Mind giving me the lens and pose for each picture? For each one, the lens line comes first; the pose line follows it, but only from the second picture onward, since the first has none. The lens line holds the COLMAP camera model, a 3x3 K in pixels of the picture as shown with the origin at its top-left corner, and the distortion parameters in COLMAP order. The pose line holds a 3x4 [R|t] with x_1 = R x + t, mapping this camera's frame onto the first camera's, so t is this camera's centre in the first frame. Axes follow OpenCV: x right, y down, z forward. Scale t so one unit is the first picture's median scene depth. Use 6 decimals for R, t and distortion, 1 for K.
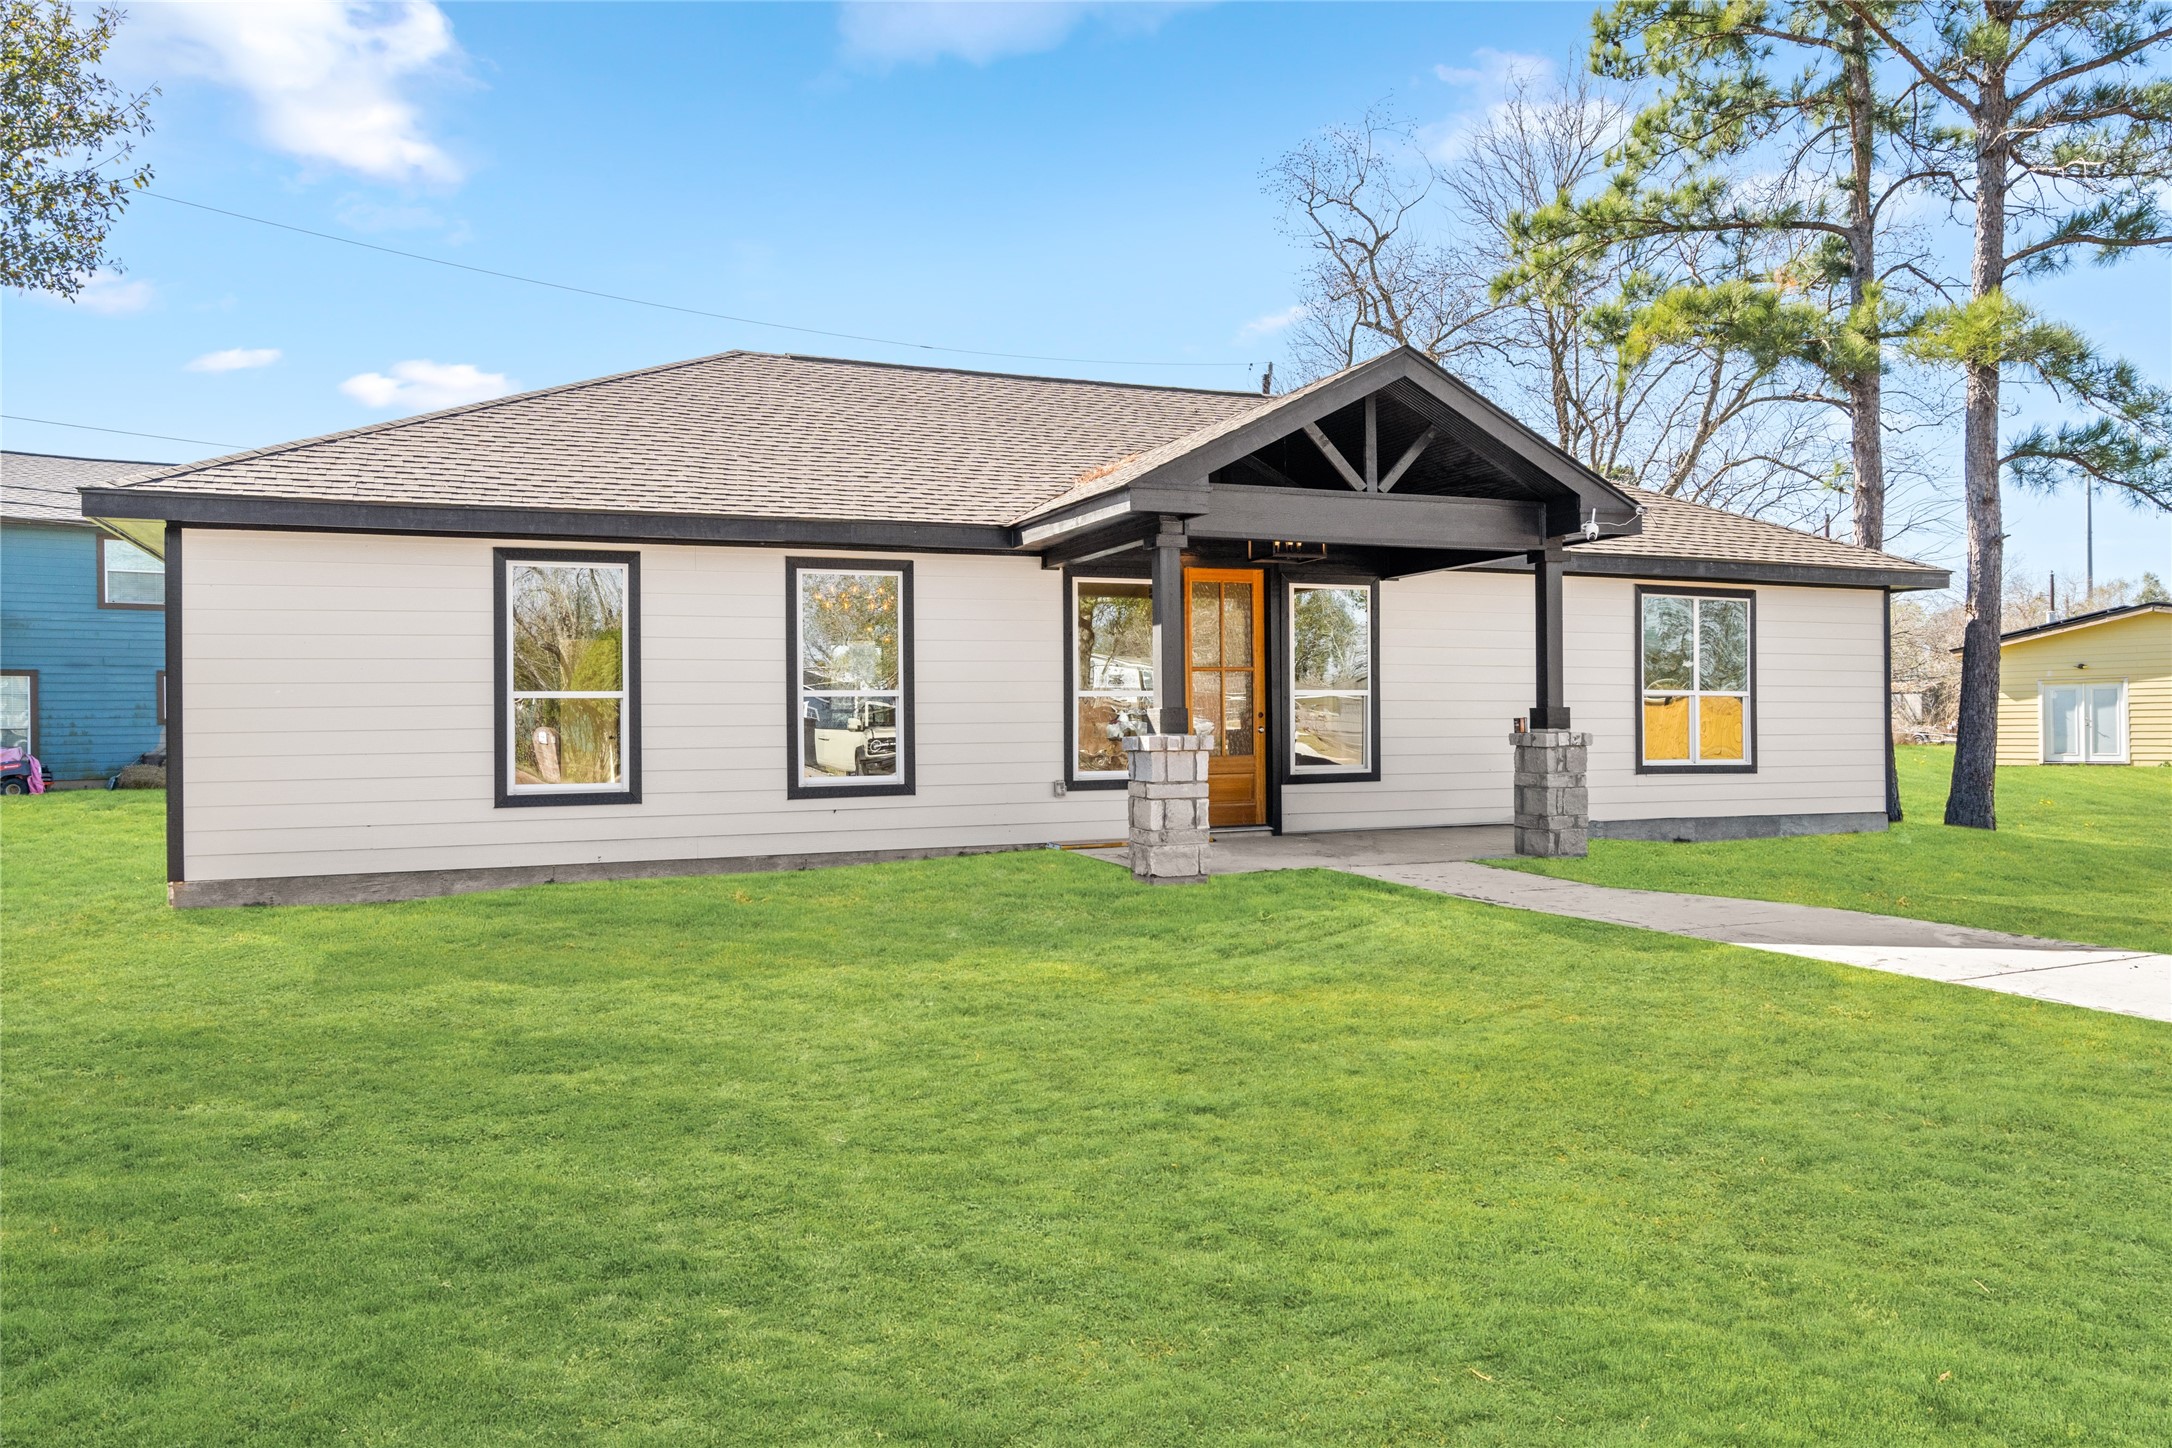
lens RADIAL K [[1562.3, 0, 1086.0], [0, 1562.3, 724.0], [0, 0, 1]] dist [0.036958, 0.004986]
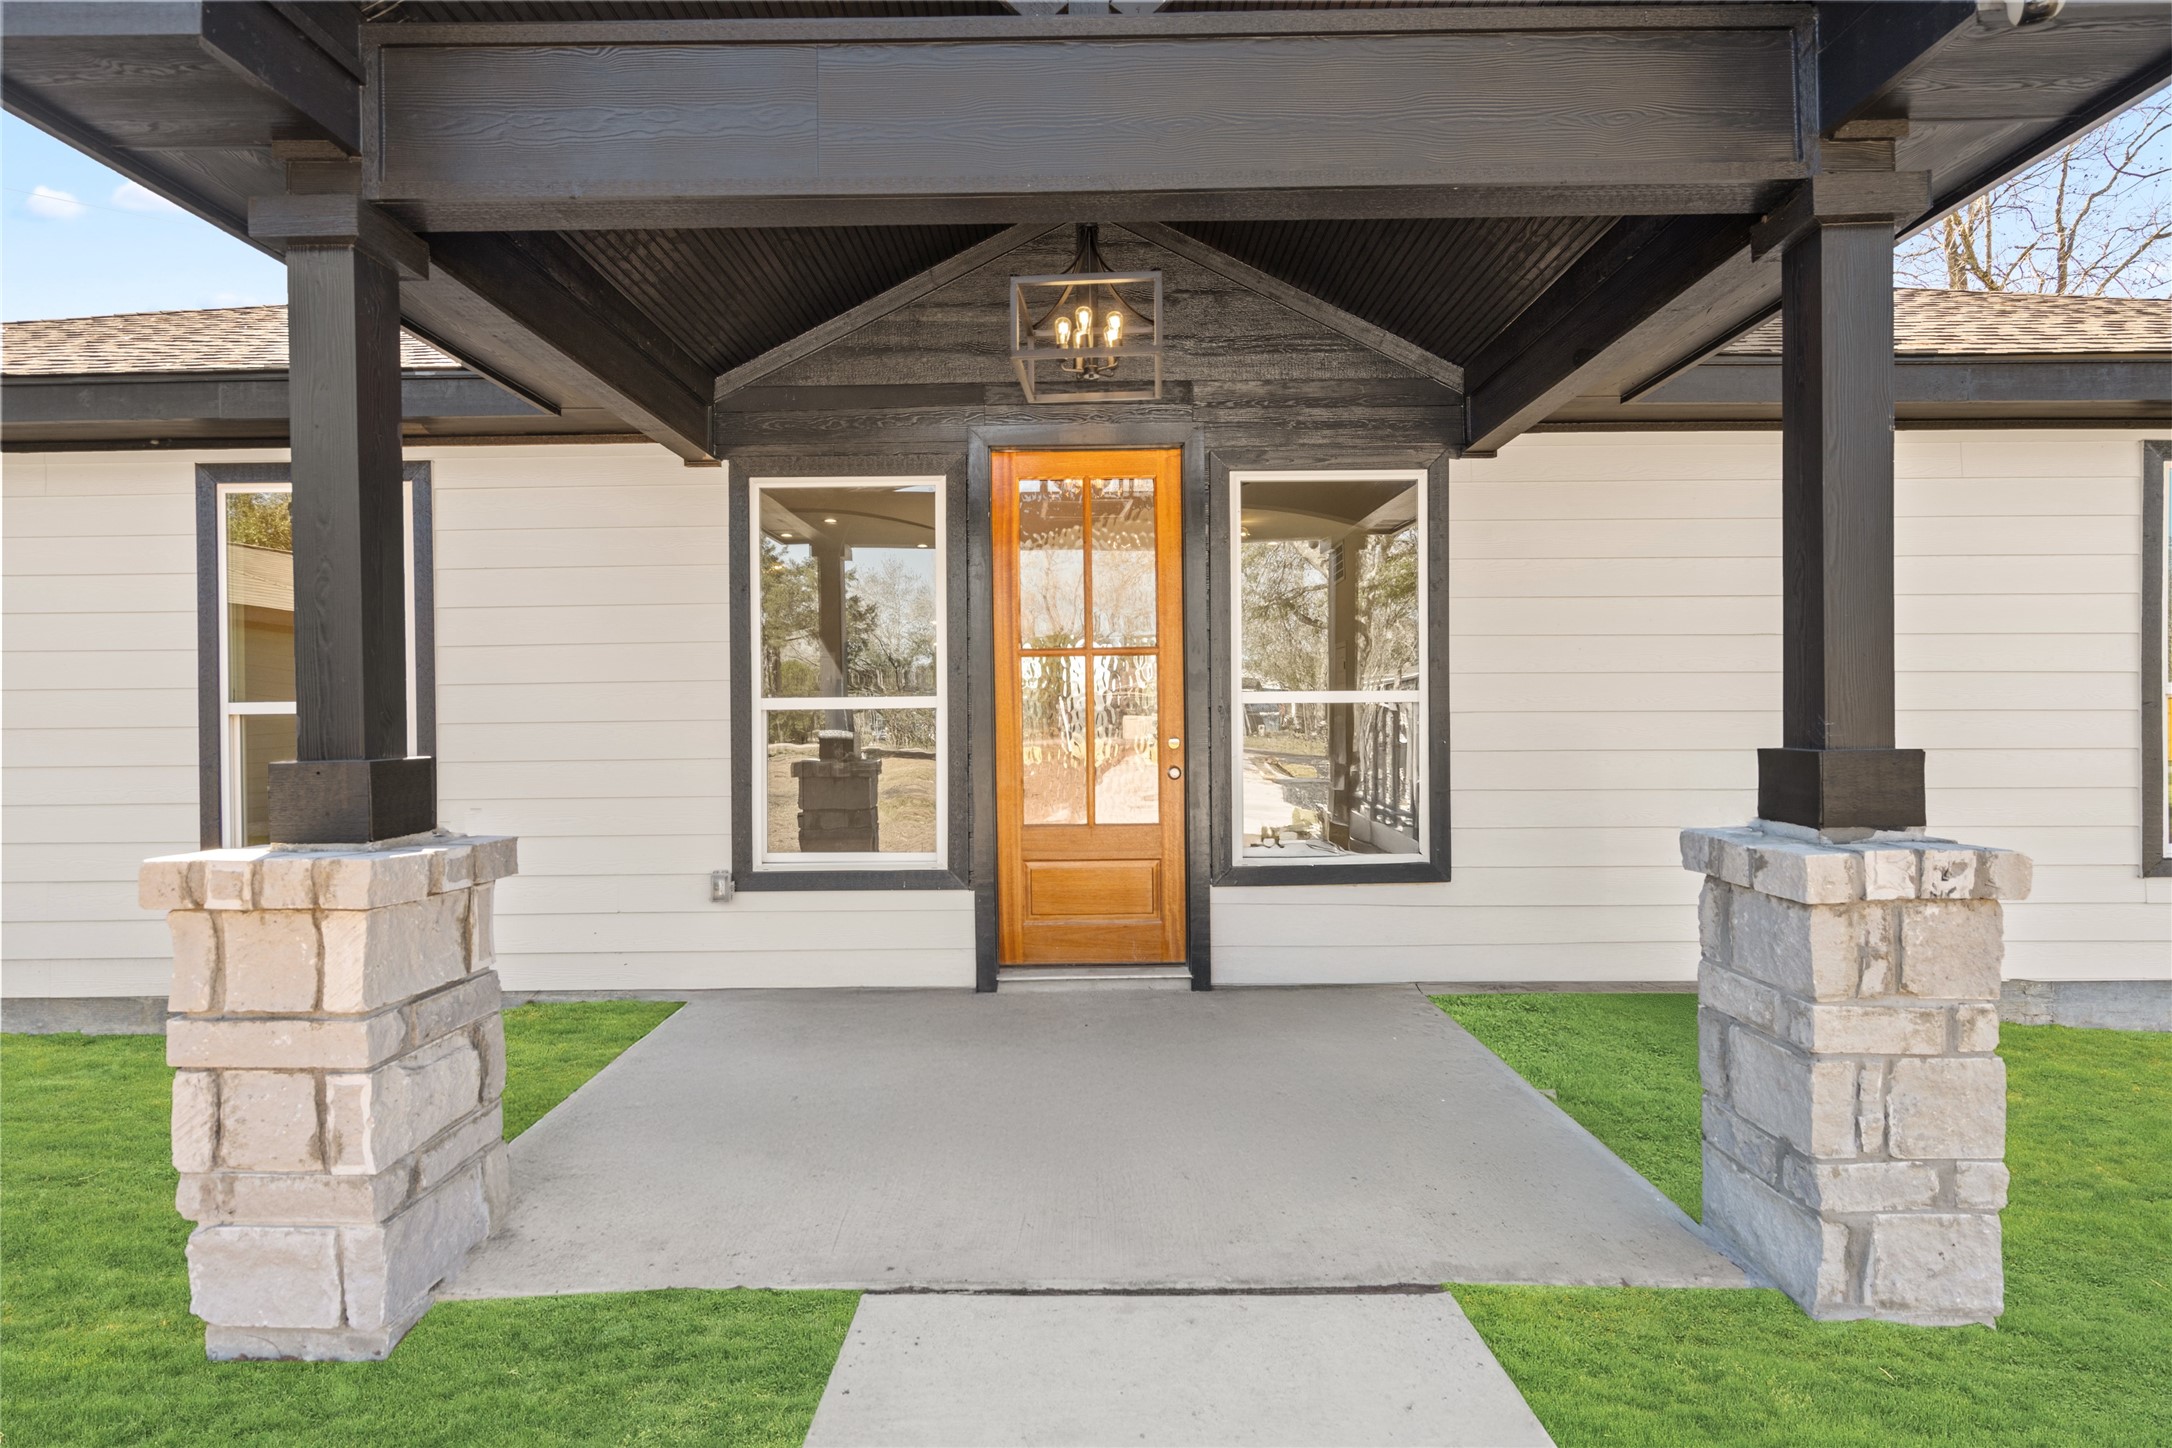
lens RADIAL K [[1043.6, 0, 1086.0], [0, 1043.6, 724.0], [0, 0, 1]] dist [0.007218, -0.000038]
pose [[0.918253, 0.003988, -0.395975, 0.231991], [0.000484, 0.999937, 0.011193, -0.016497], [0.395995, -0.010470, 0.918193, 0.727612]]
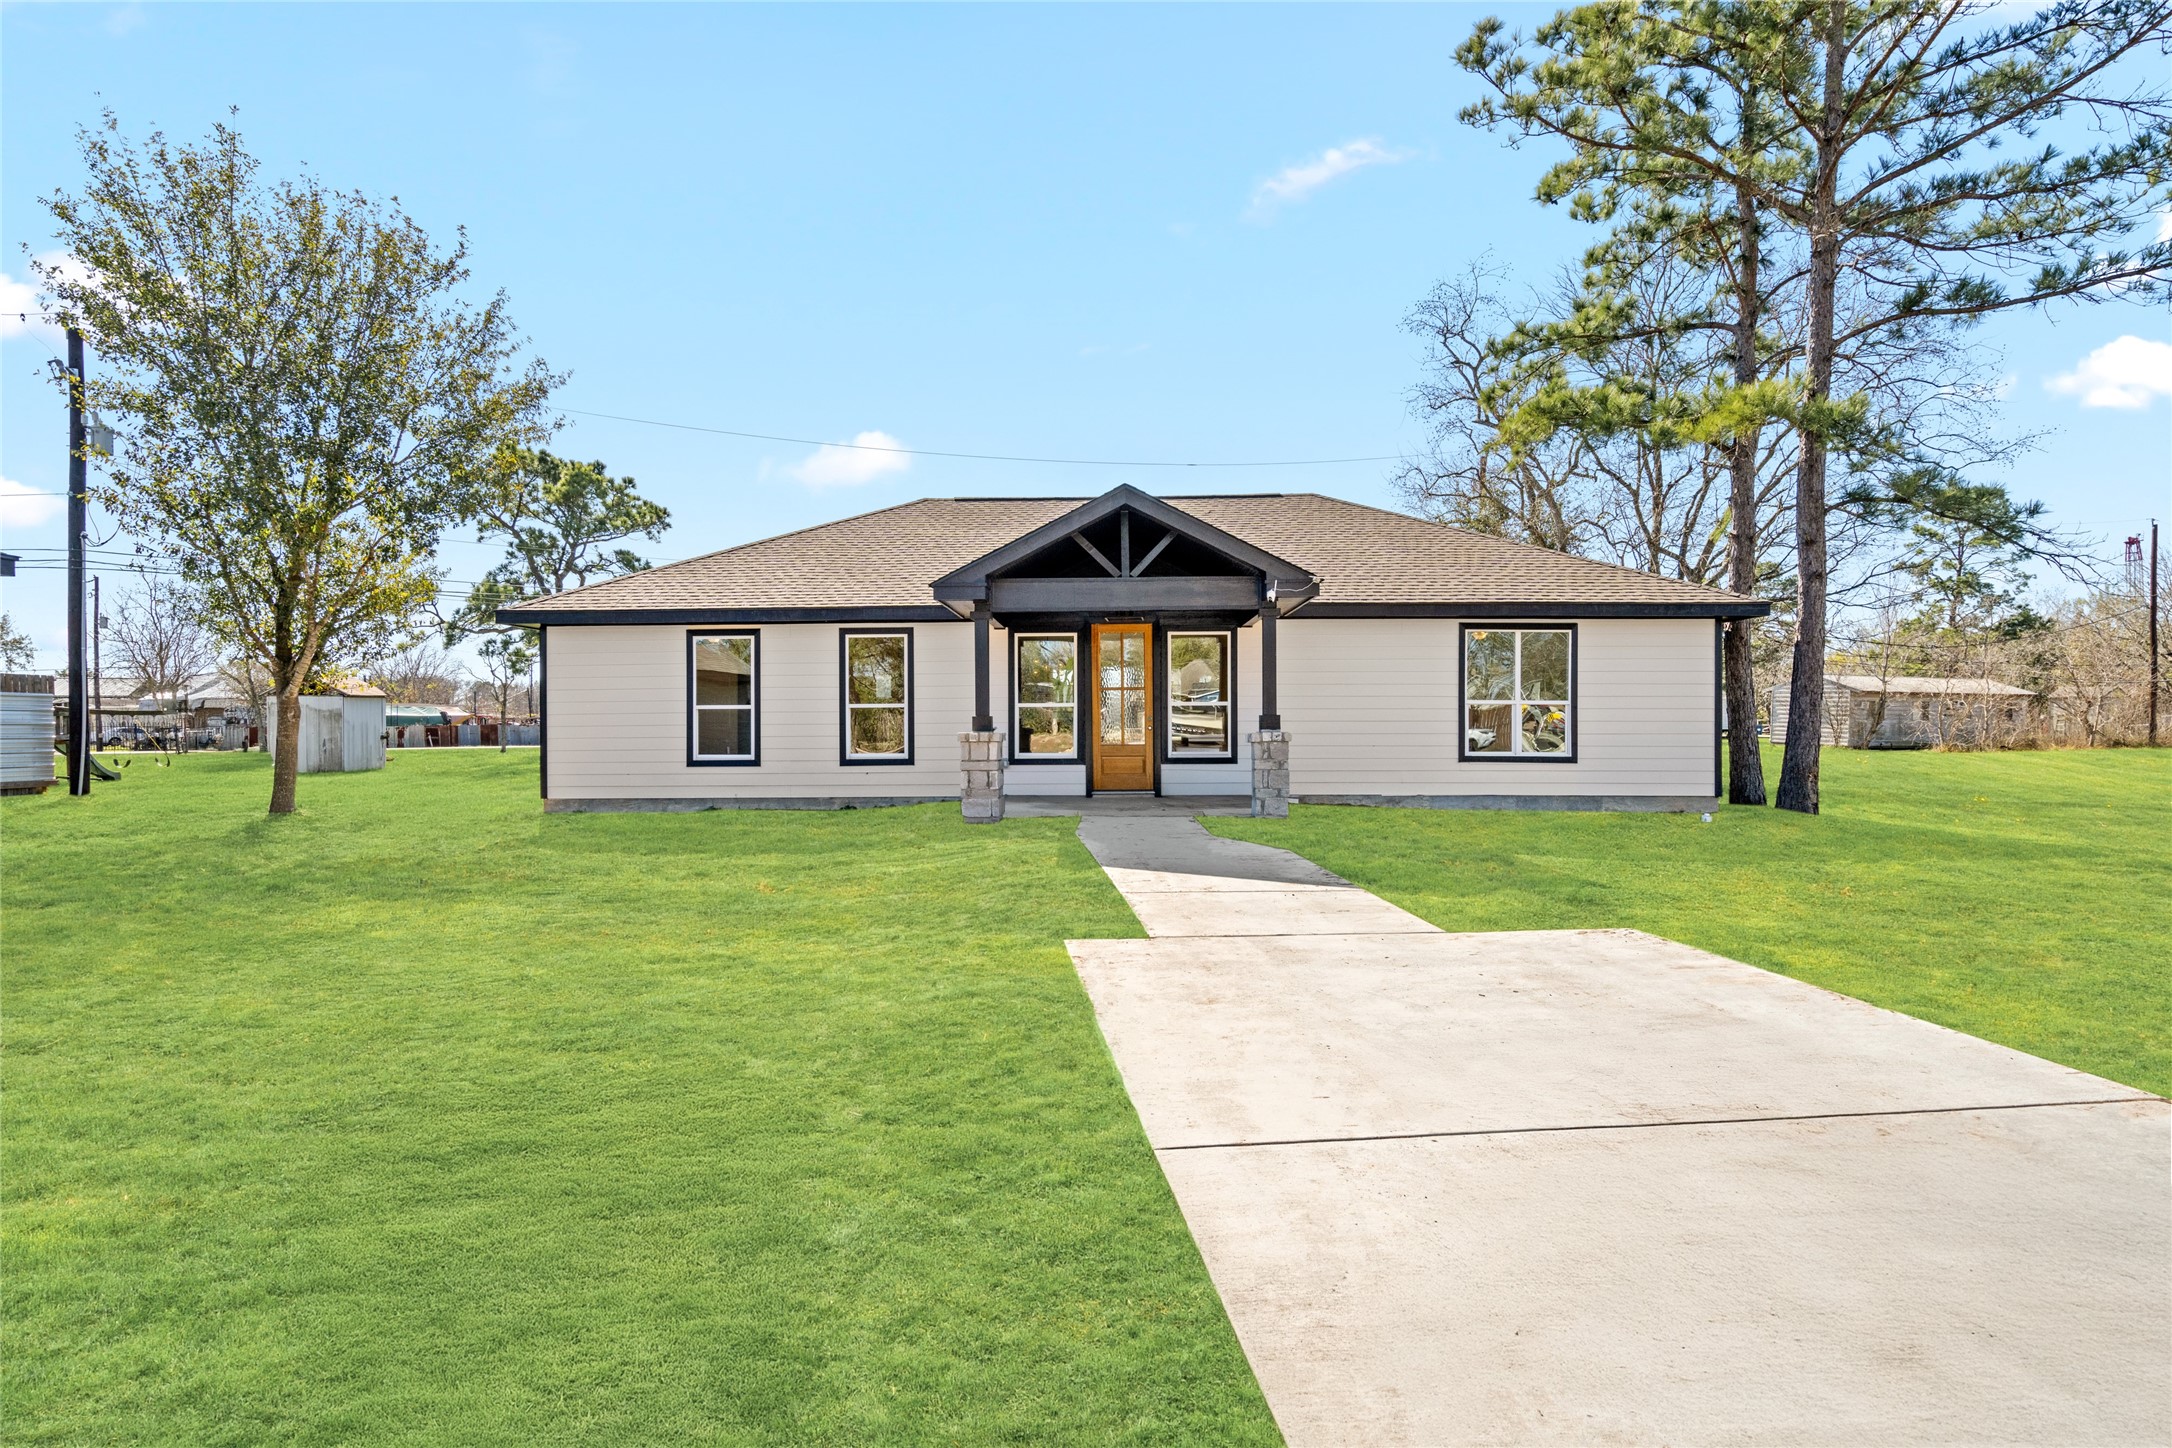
lens RADIAL K [[1106.6, 0, 1080.8], [0, 1106.6, 720.6], [0, 0, 1]] dist [0.035601, 0.000041]
pose [[0.909213, 0.006363, -0.416283, 0.536927], [-0.002786, 0.999954, 0.009200, -0.014001], [0.416323, -0.007206, 0.909188, -0.021158]]
